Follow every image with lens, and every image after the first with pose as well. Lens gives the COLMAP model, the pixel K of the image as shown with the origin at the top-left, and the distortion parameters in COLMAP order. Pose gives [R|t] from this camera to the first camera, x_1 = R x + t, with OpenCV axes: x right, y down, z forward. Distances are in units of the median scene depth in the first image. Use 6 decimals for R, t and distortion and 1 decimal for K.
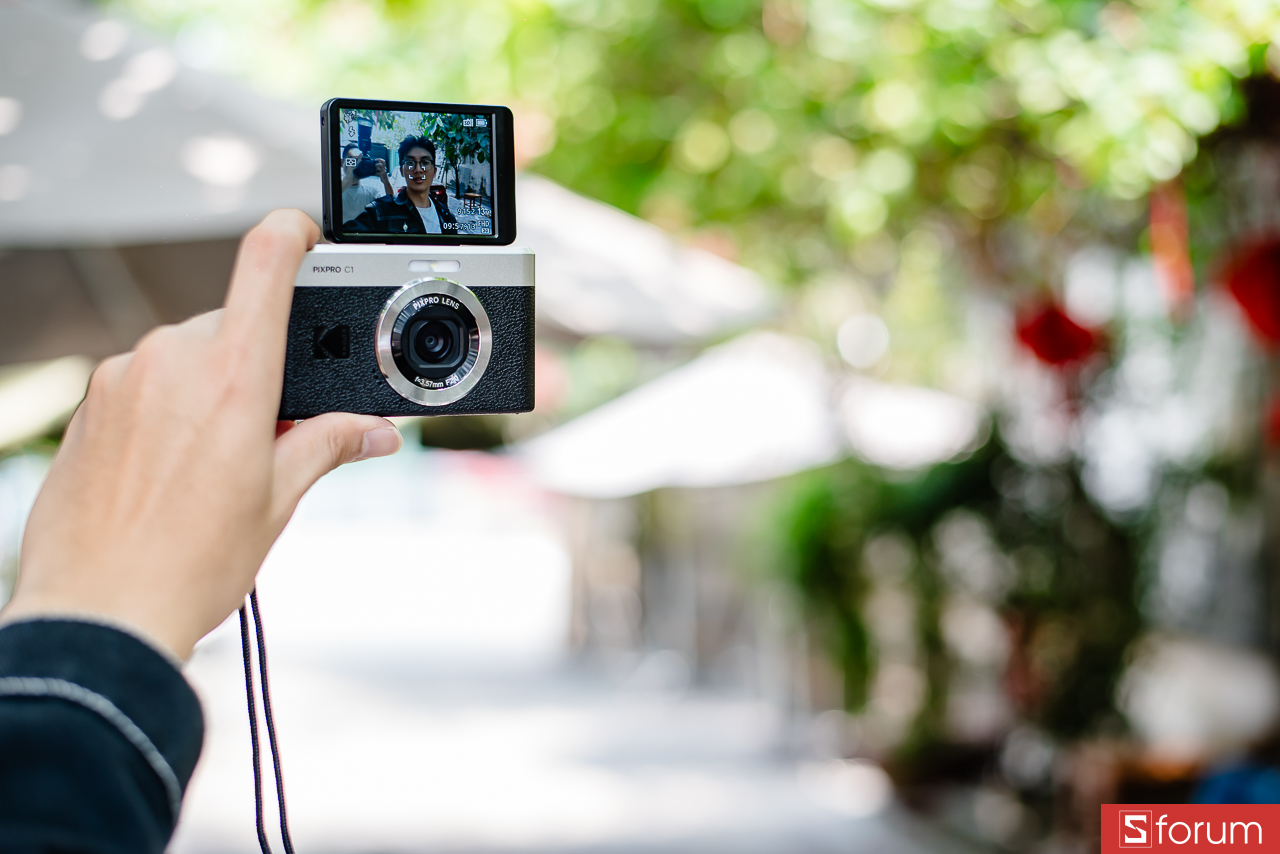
lens RADIAL K [[1944.5, 0, 640.0], [0, 1944.5, 427.0], [0, 0, 1]] dist [-0.049786, 0.046429]
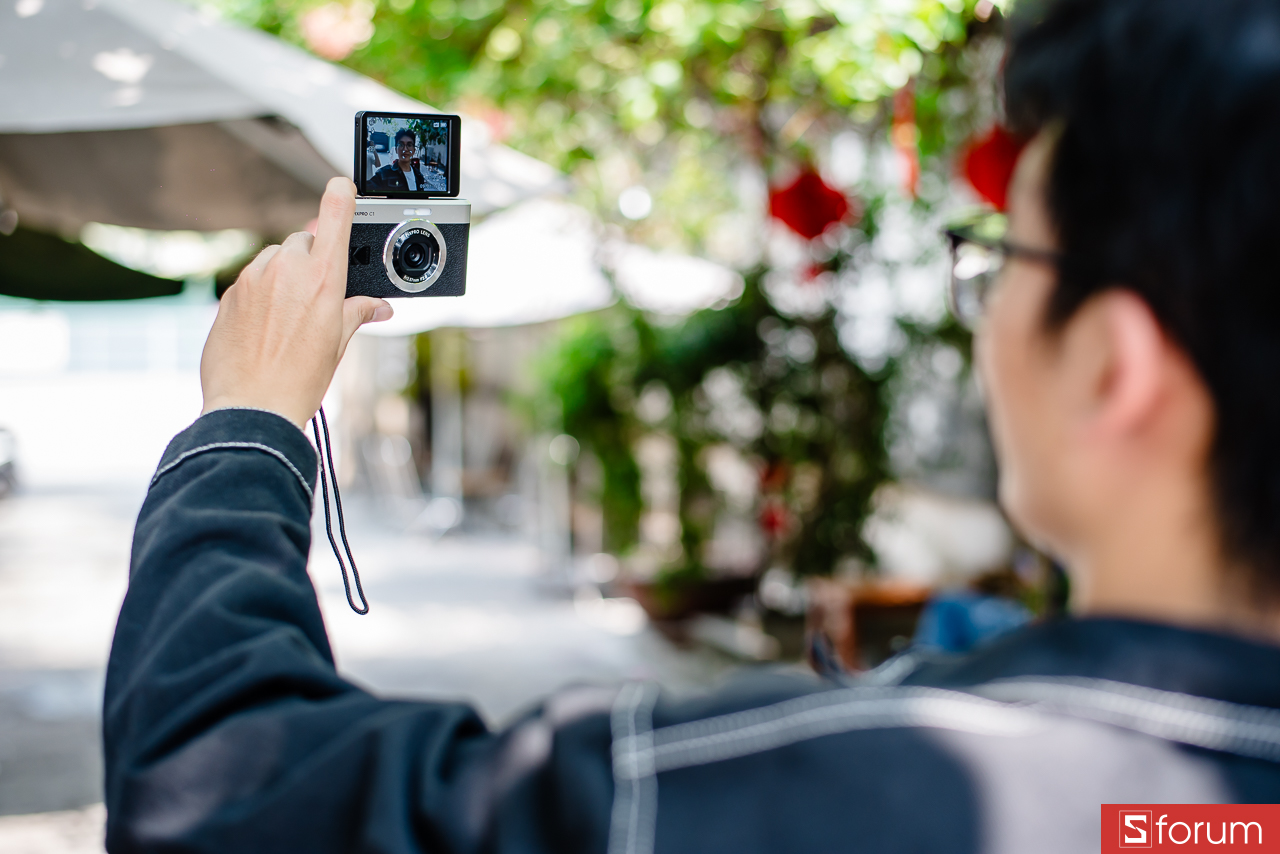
lens RADIAL K [[1944.5, 0, 640.0], [0, 1944.5, 427.0], [0, 0, 1]] dist [-0.049786, 0.046429]
pose [[0.992569, 0.012649, 0.121026, -0.114091], [-0.022014, 0.996838, 0.076354, -0.028246], [-0.119678, -0.078451, 0.989708, -0.727997]]
